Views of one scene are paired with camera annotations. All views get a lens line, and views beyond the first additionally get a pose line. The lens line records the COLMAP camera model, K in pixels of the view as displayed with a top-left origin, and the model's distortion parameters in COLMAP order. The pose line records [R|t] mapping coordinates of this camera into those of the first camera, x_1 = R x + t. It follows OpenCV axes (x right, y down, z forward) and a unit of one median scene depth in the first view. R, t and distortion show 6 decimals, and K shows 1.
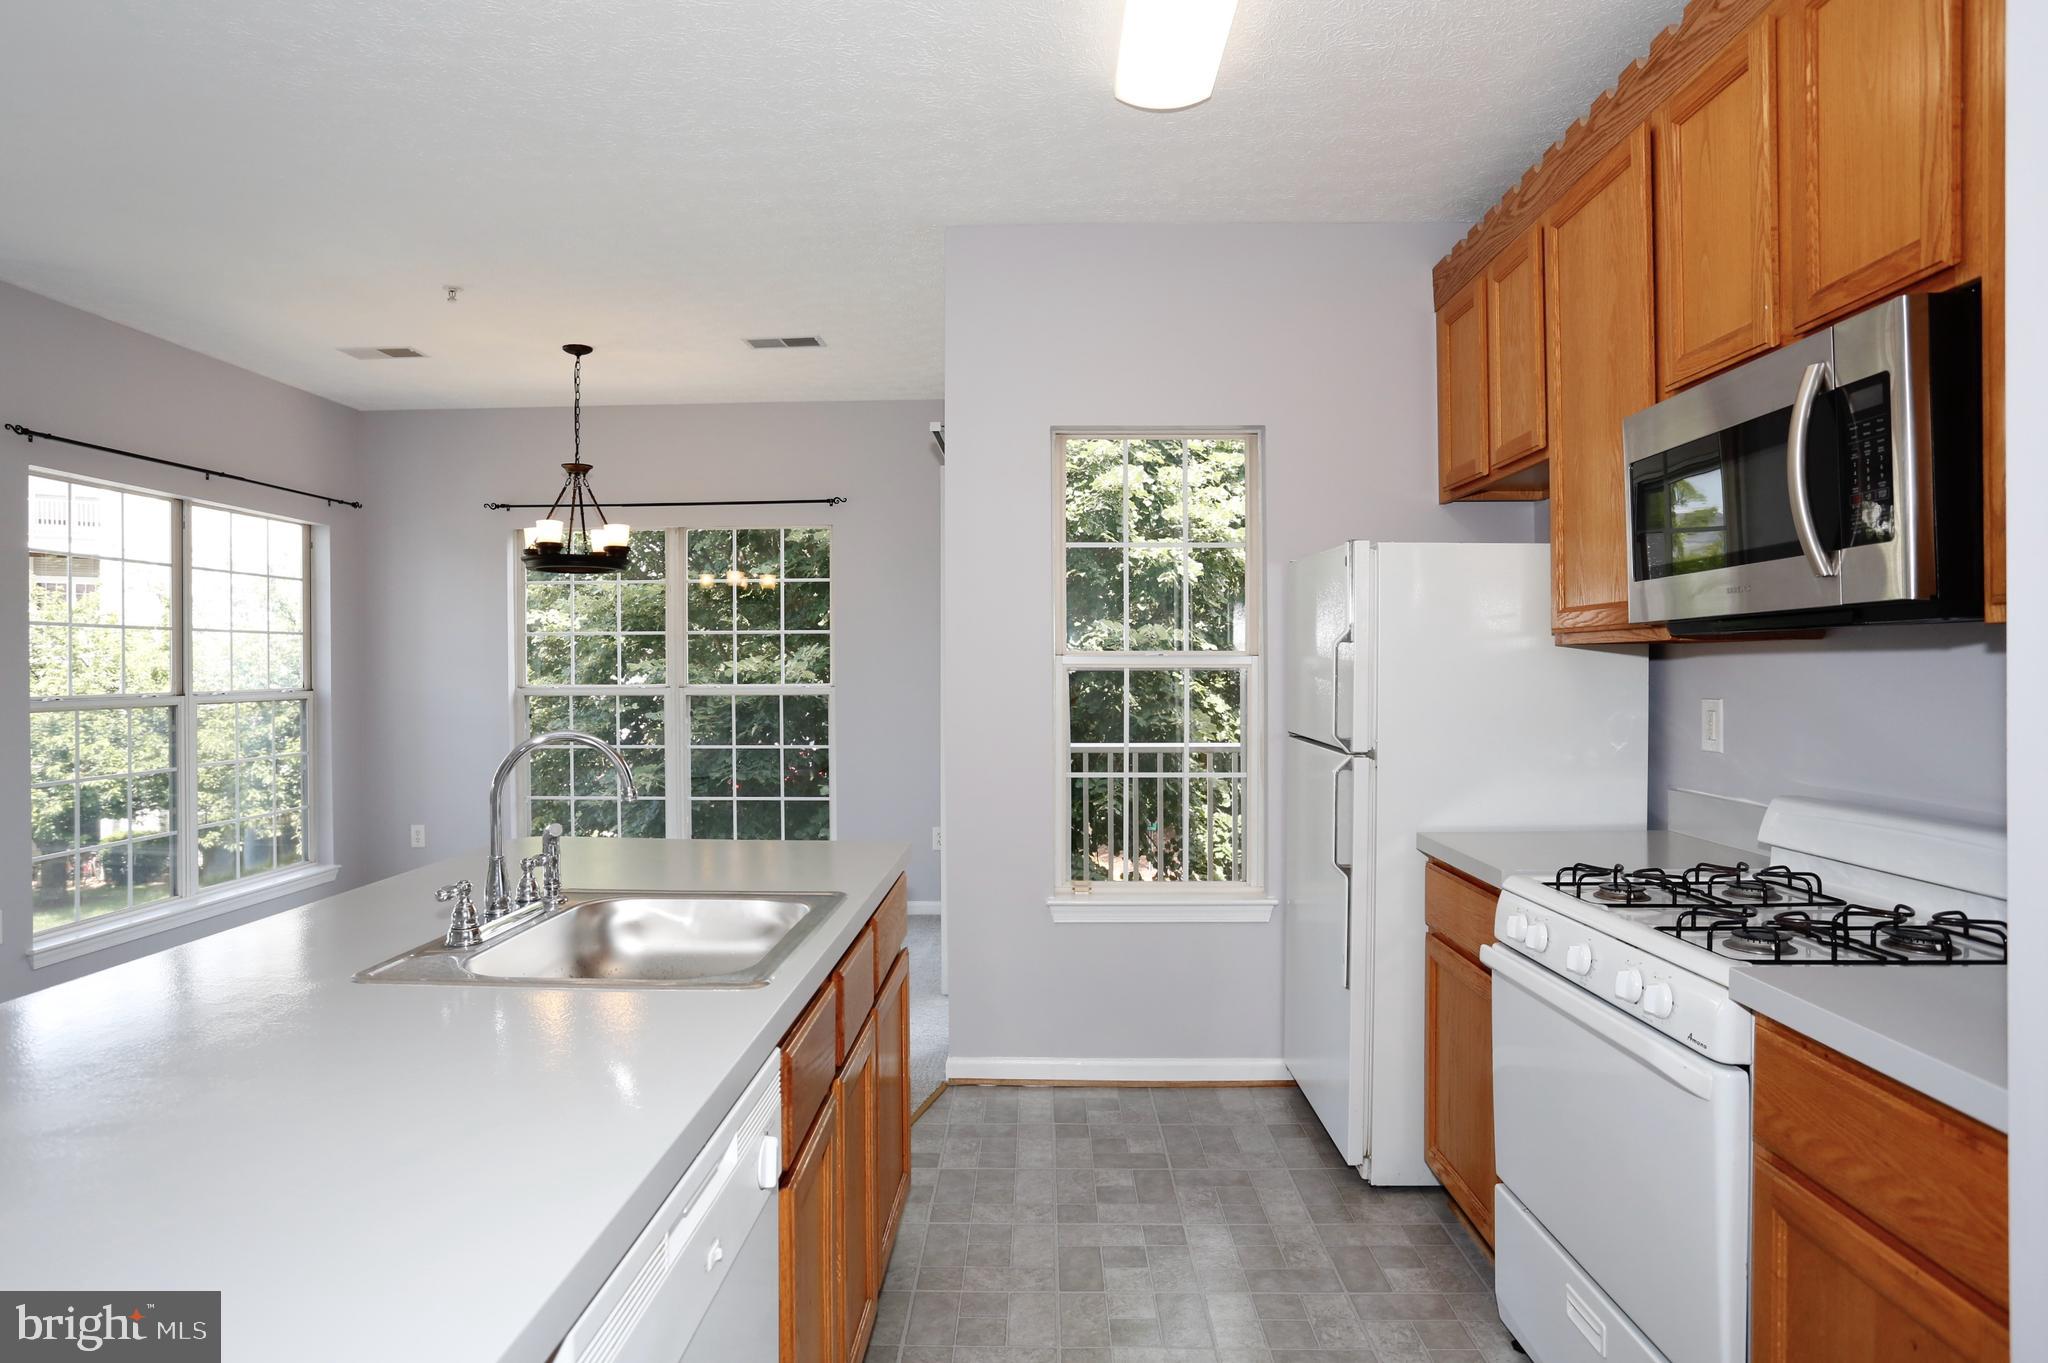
lens RADIAL K [[1171.9, 0, 1028.1], [0, 1171.9, 675.3], [0, 0, 1]] dist [-0.037124, -0.000324]
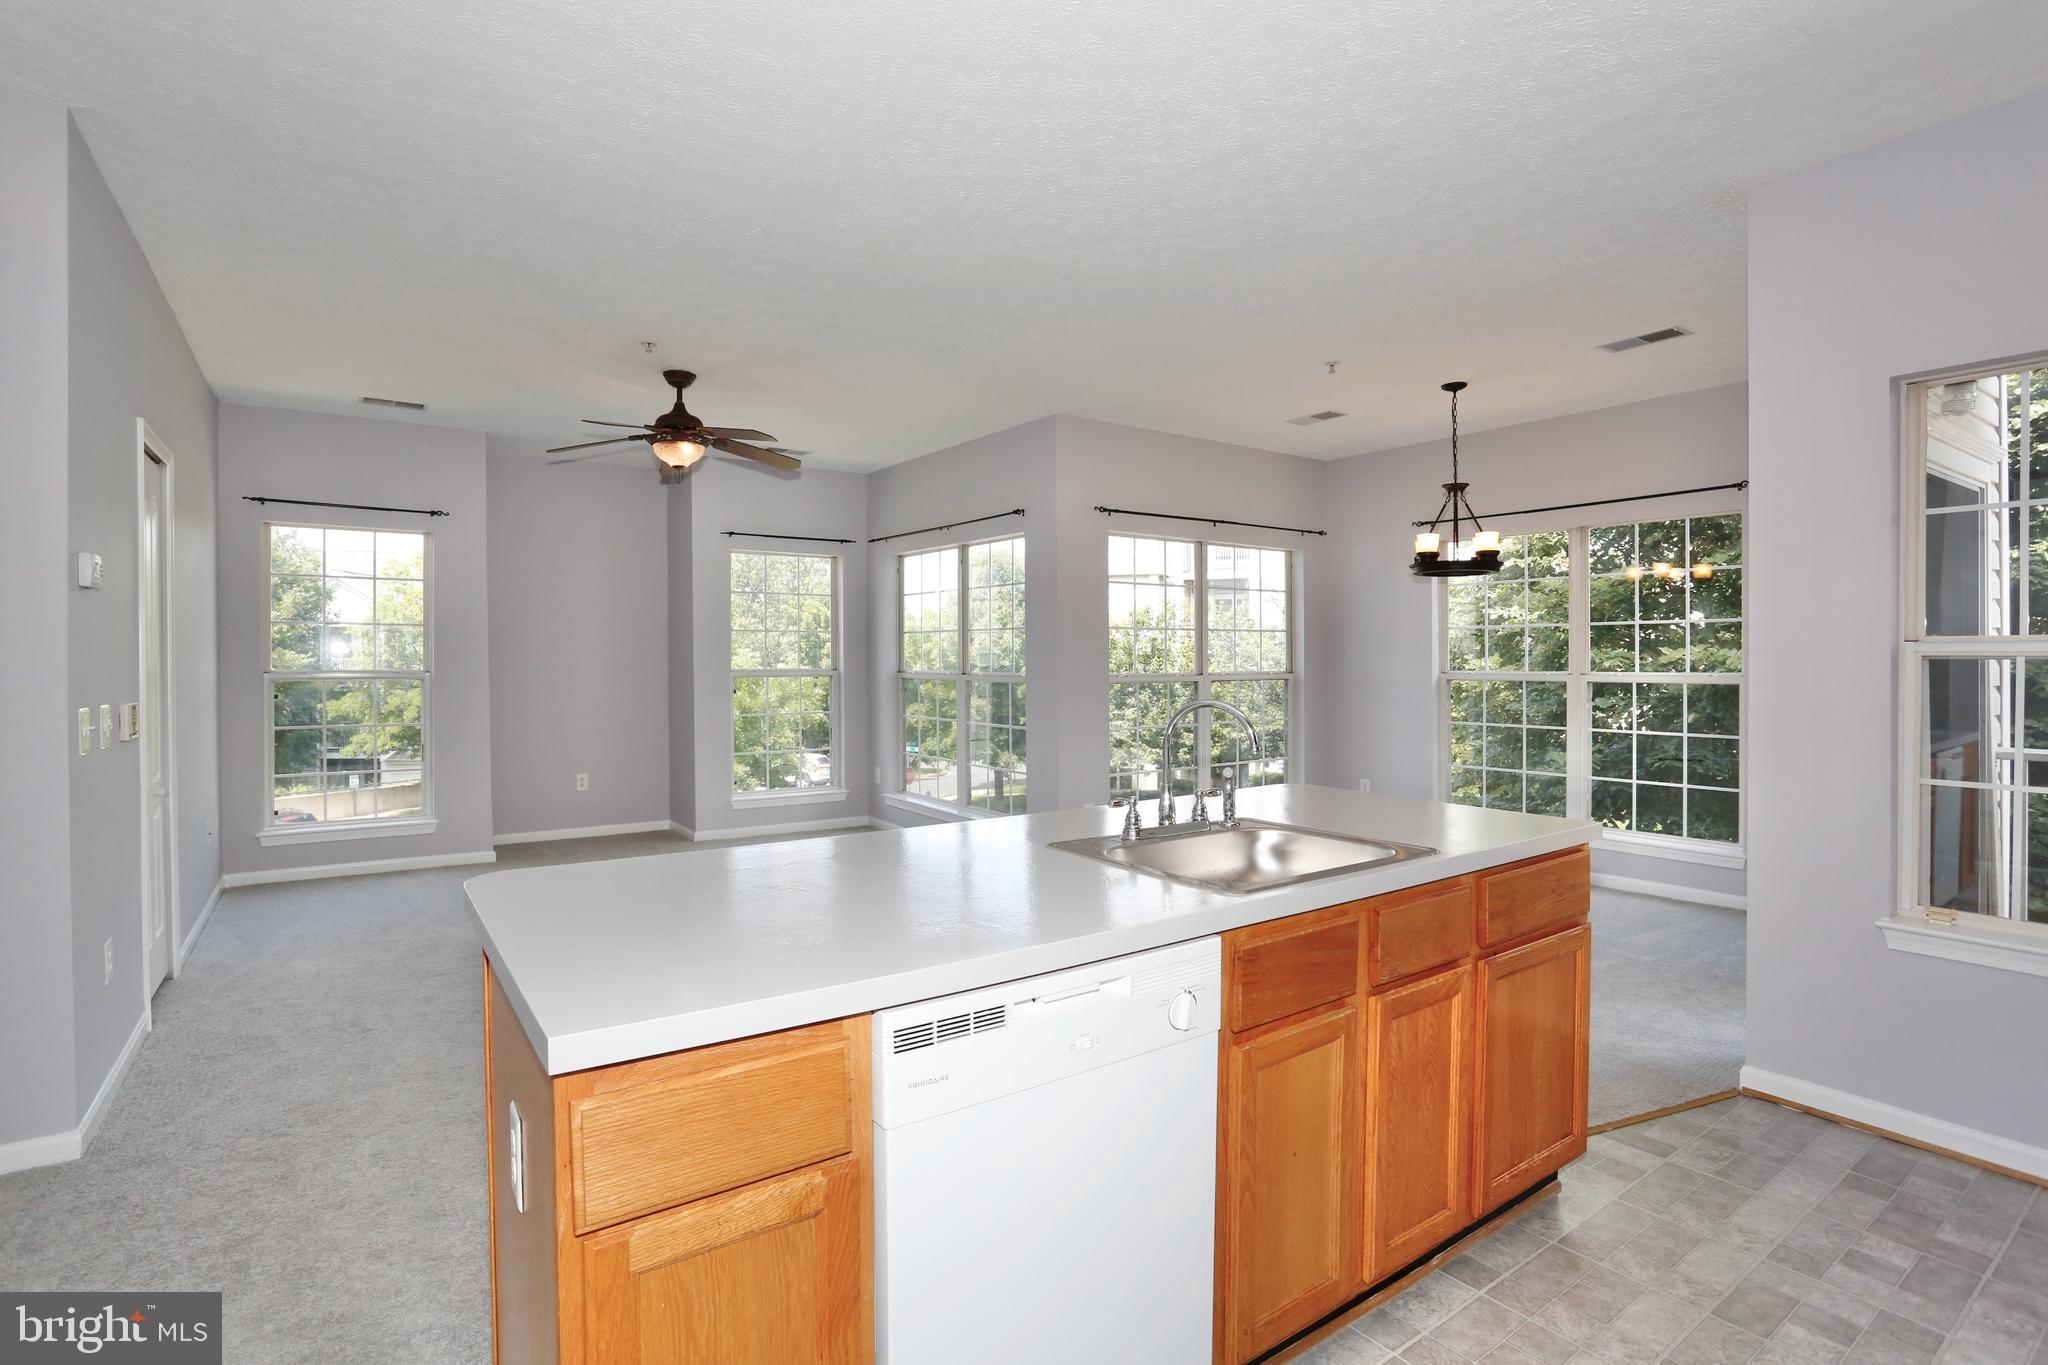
lens RADIAL K [[1025.3, 0, 1035.7], [0, 1025.3, 663.5], [0, 0, 1]] dist [-0.046276, 0.023201]
pose [[0.607938, 0.005662, -0.793965, 0.182941], [-0.005540, 0.999980, 0.002889, 0.000793], [0.793965, 0.002643, 0.607957, 0.035188]]
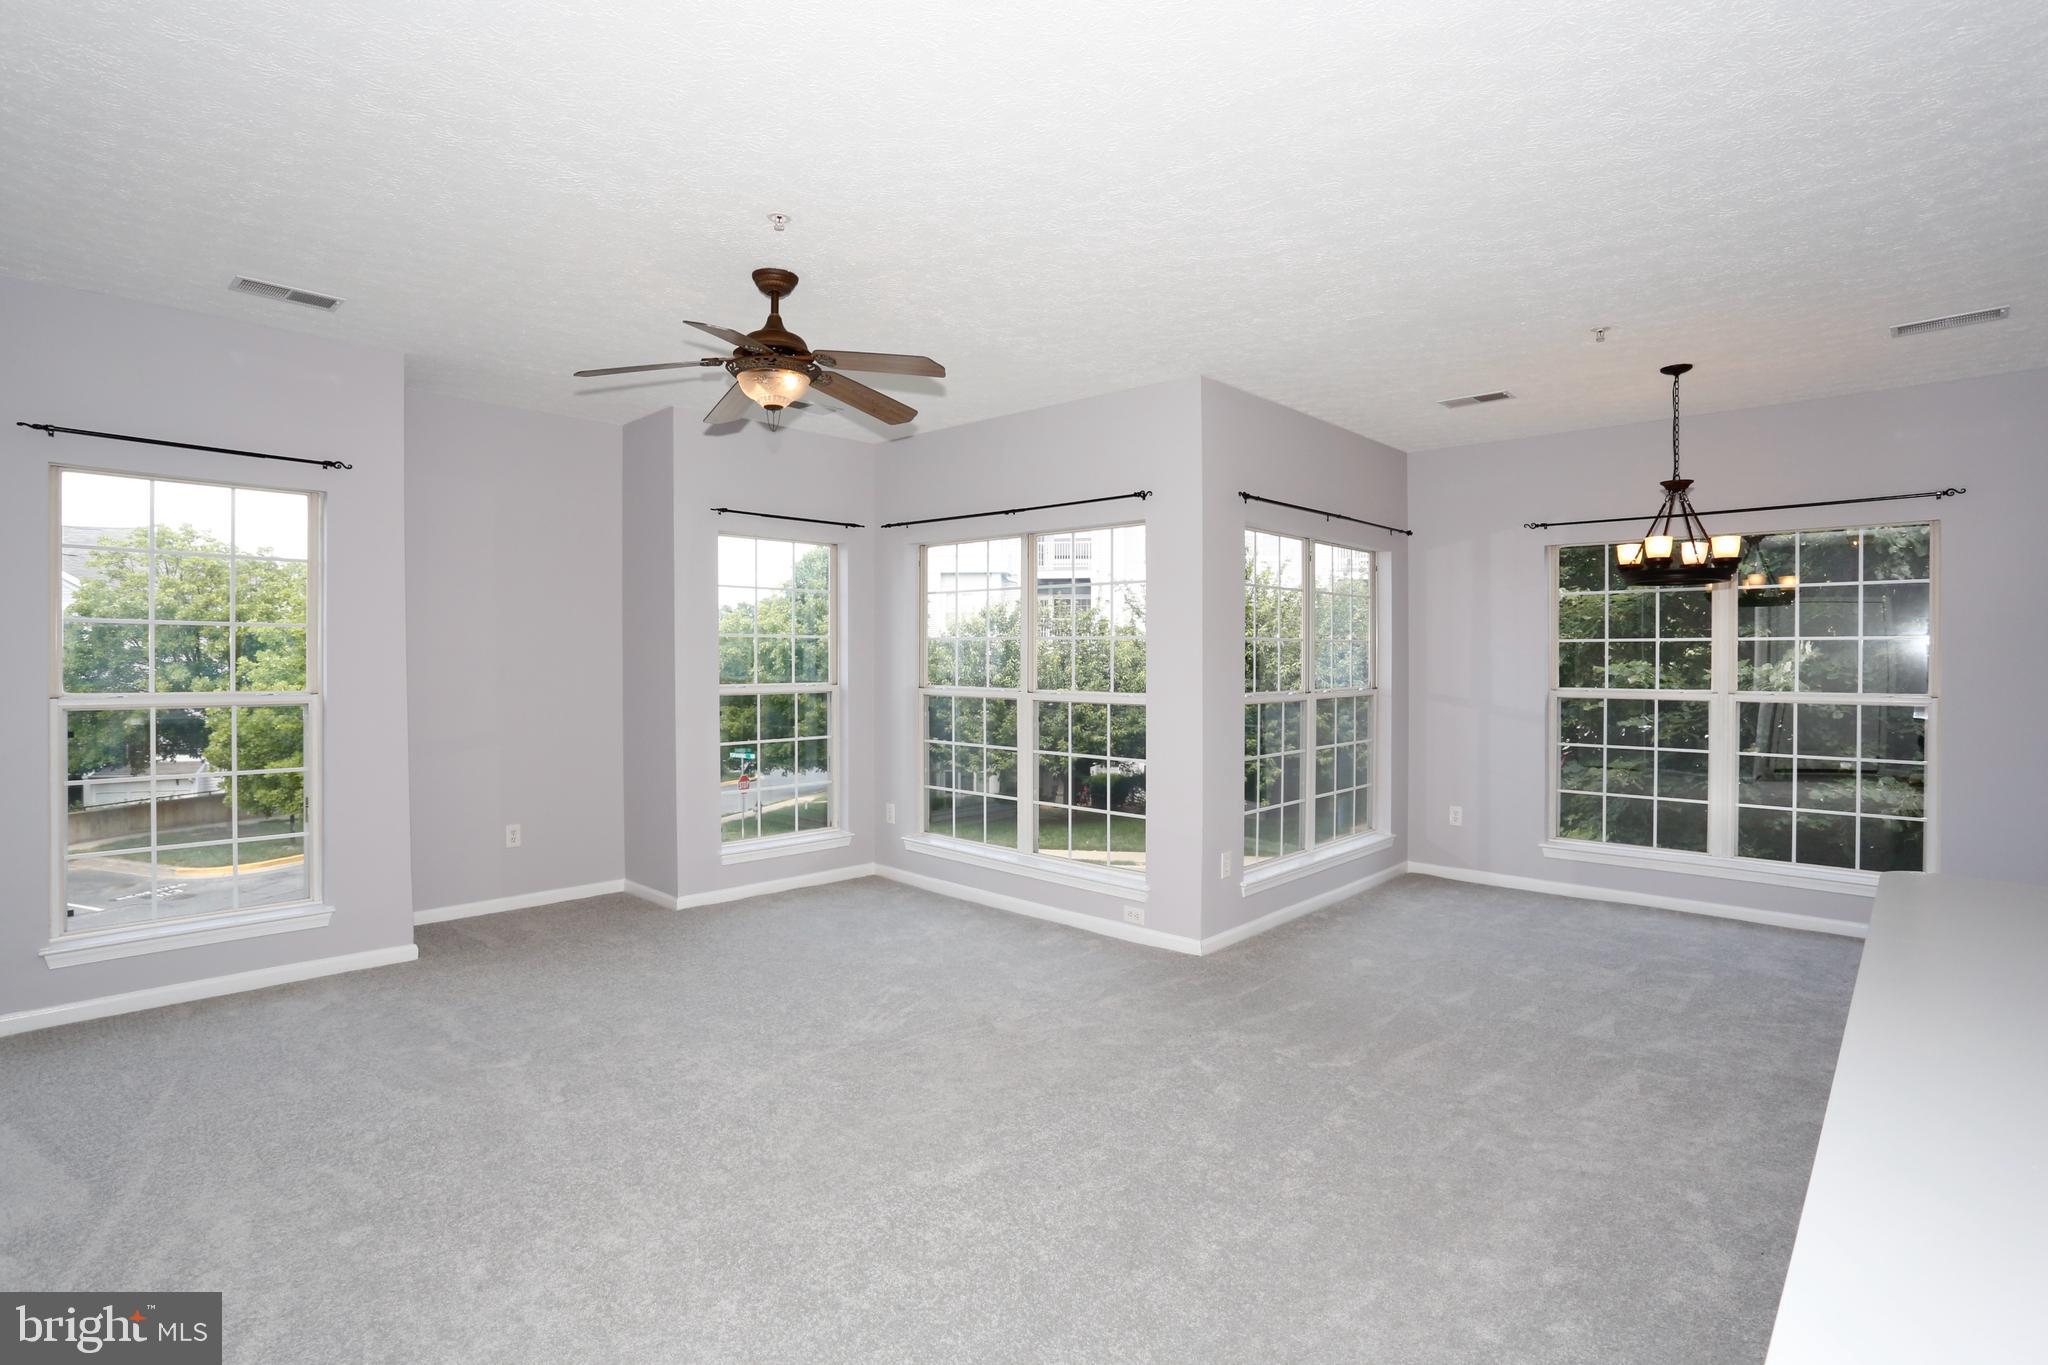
lens RADIAL K [[1025.3, 0, 1026.7], [0, 1025.3, 668.3], [0, 0, 1]] dist [-0.046276, 0.023201]
pose [[0.759647, 0.010094, -0.650258, -0.250197], [-0.009582, 0.999945, 0.004329, -0.011469], [0.650265, 0.002942, 0.759702, -0.064417]]
